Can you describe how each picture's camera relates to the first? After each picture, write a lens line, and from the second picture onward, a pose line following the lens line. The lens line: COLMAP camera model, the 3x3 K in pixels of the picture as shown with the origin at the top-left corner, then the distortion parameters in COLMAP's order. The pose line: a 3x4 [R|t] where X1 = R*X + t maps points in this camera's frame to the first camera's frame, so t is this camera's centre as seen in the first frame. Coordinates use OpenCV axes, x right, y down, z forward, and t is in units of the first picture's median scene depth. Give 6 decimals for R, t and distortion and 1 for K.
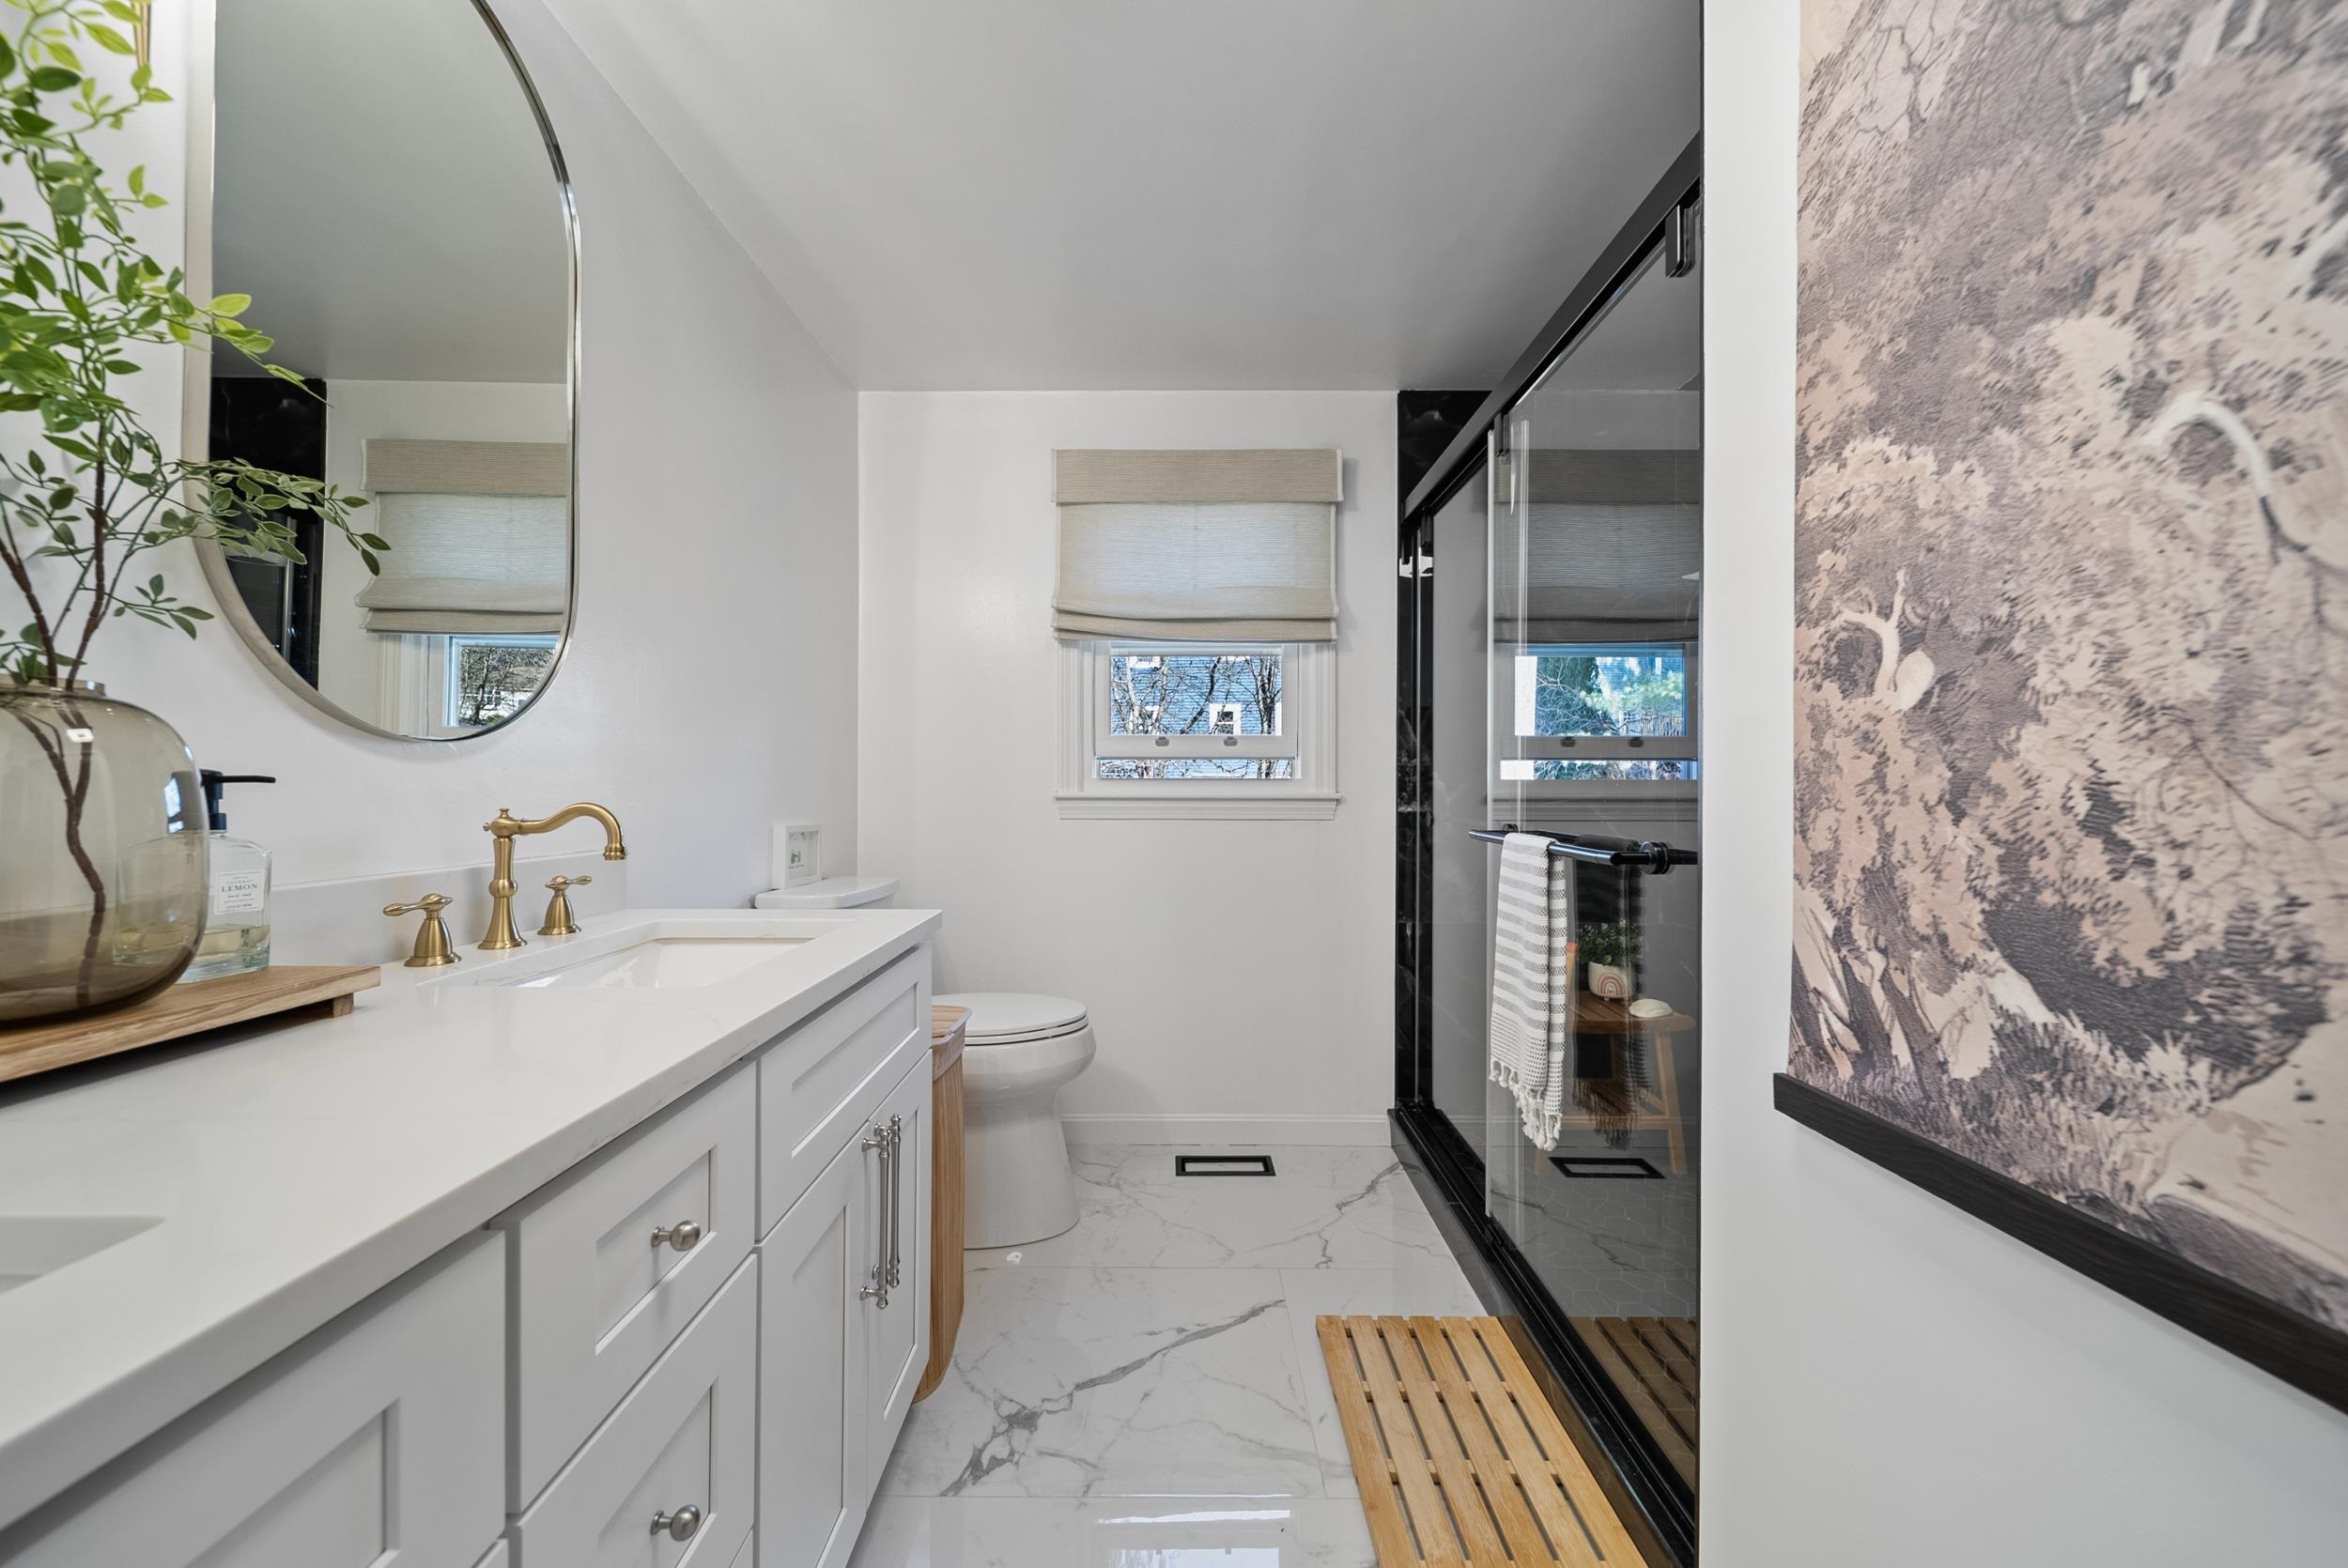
lens RADIAL K [[829.0, 0, 1168.0], [0, 829.0, 770.0], [0, 0, 1]] dist [0.001137, -0.002157]
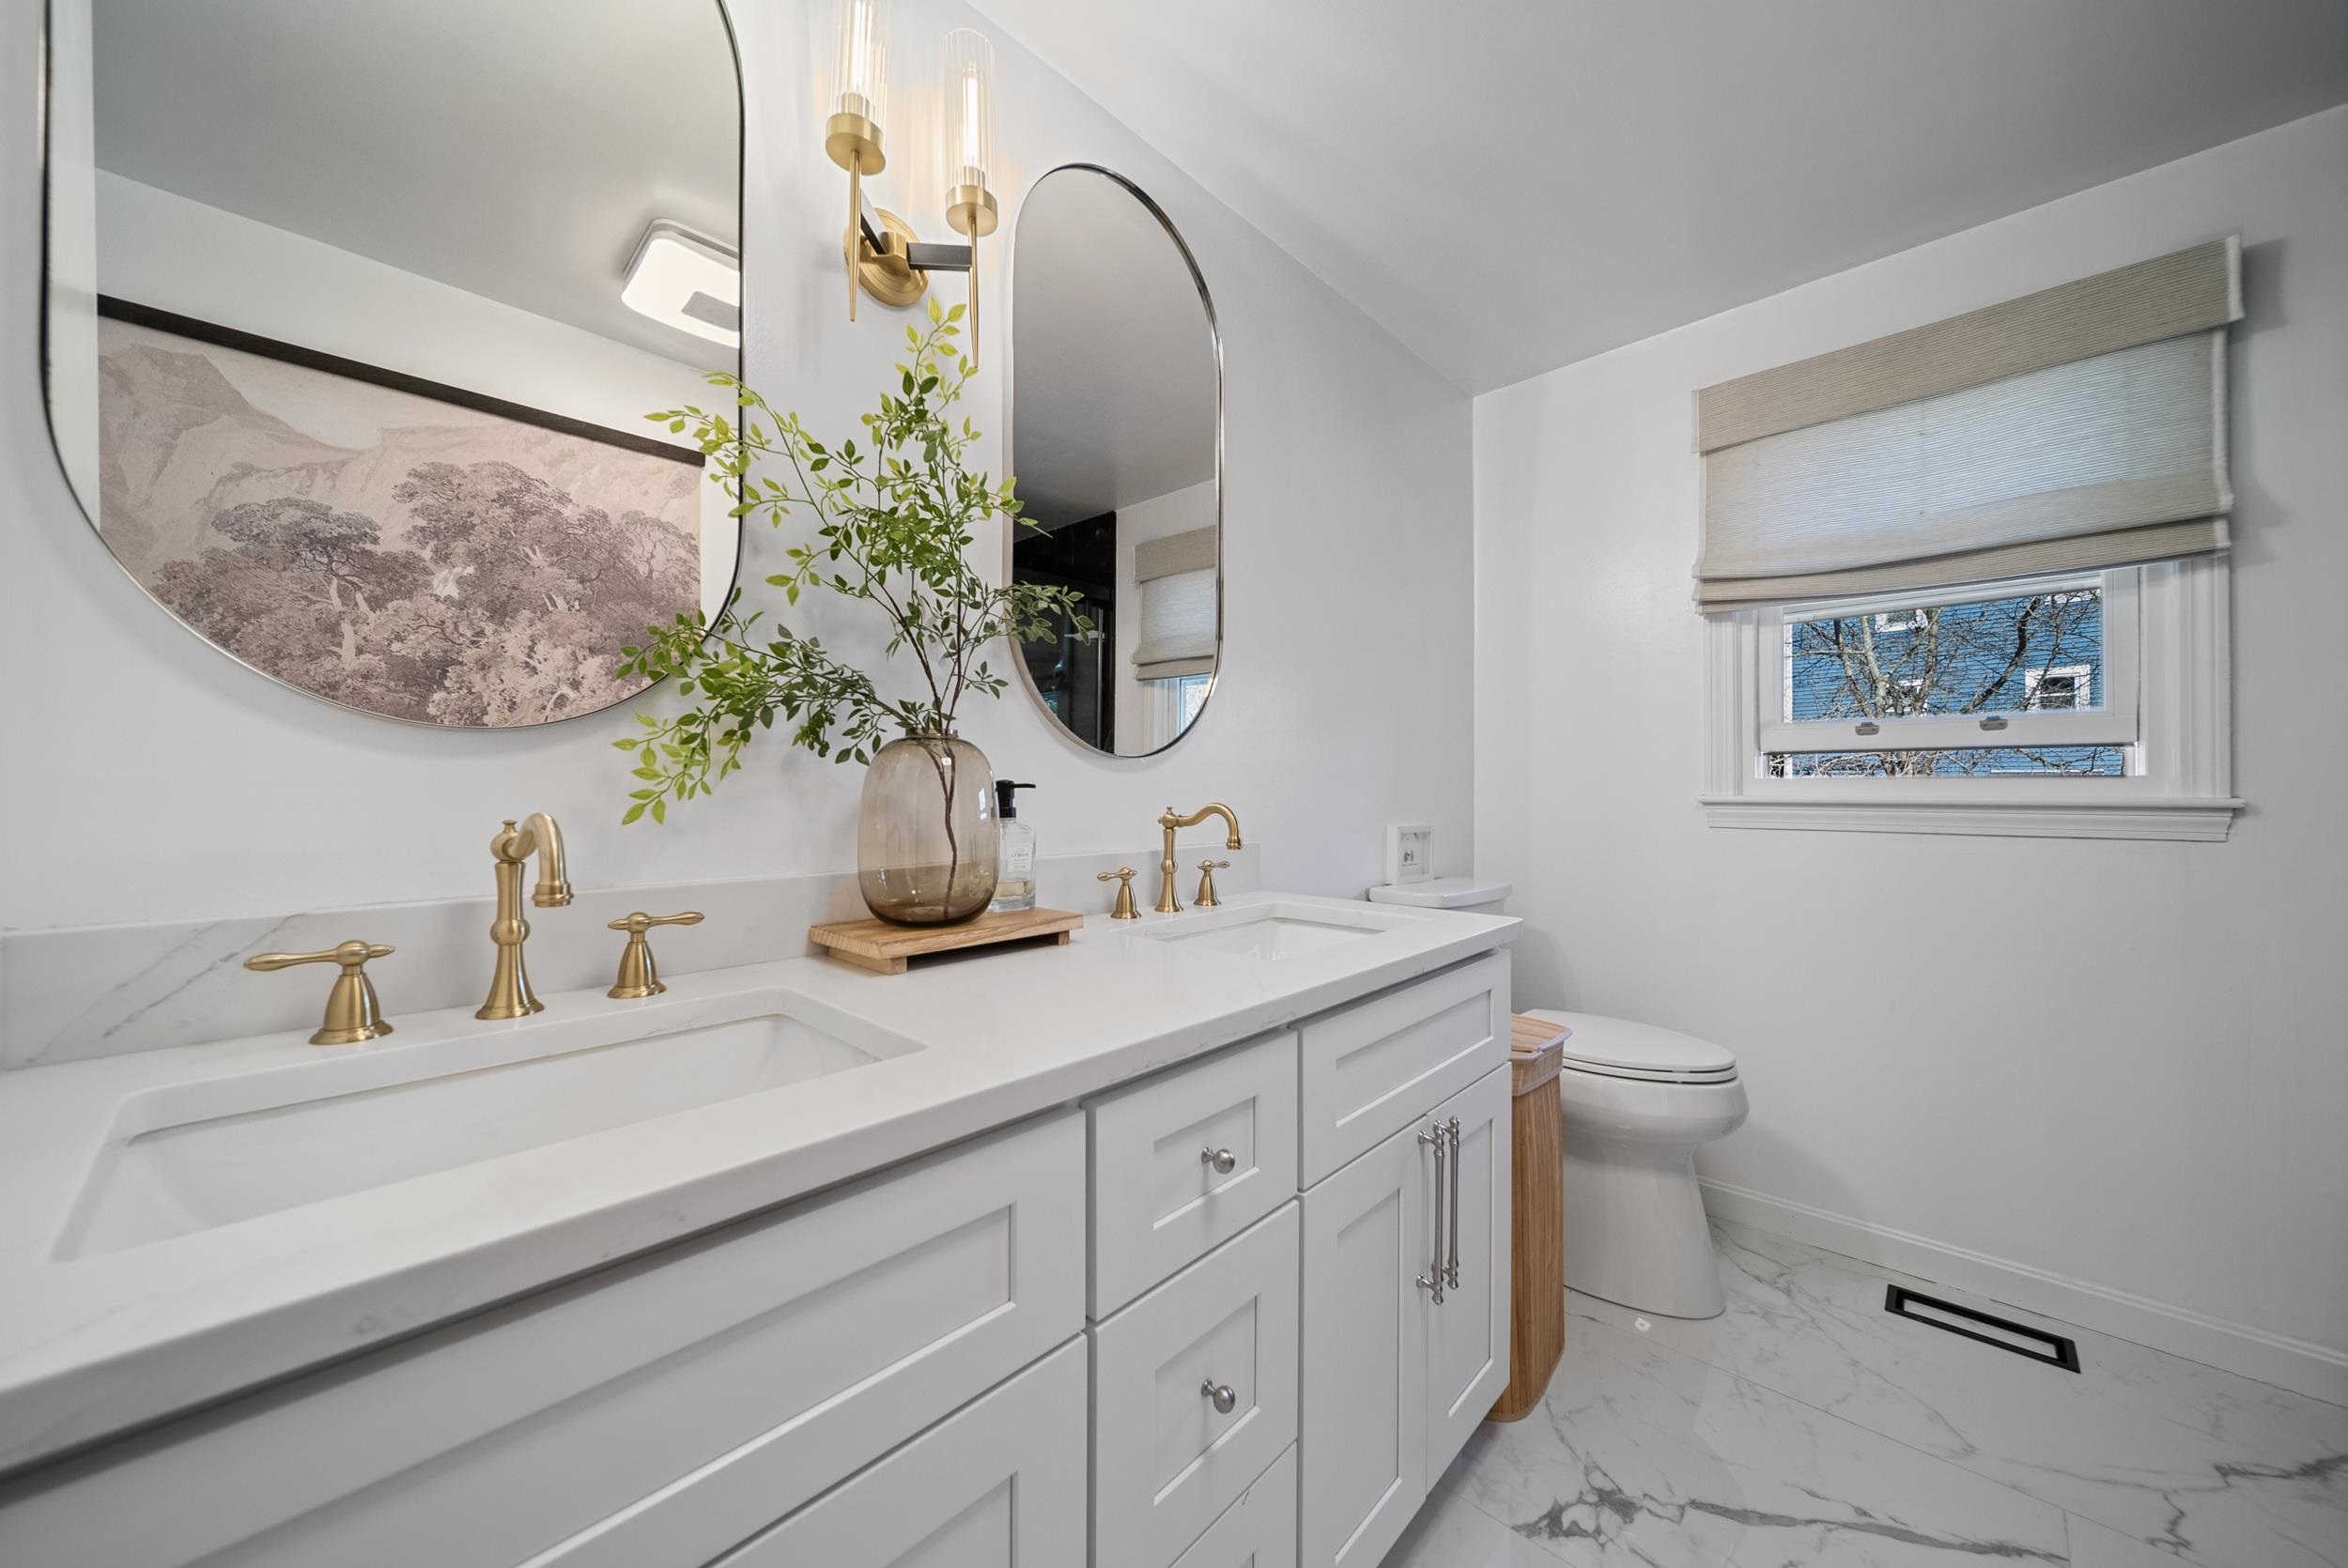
lens RADIAL K [[823.9, 0, 1170.5], [0, 823.9, 772.5], [0, 0, 1]] dist [-0.002194, -0.000630]
pose [[0.724039, -0.016500, -0.689561, 0.103313], [0.016339, 0.999844, -0.006768, 0.000596], [0.689565, -0.006367, 0.724196, 0.041248]]
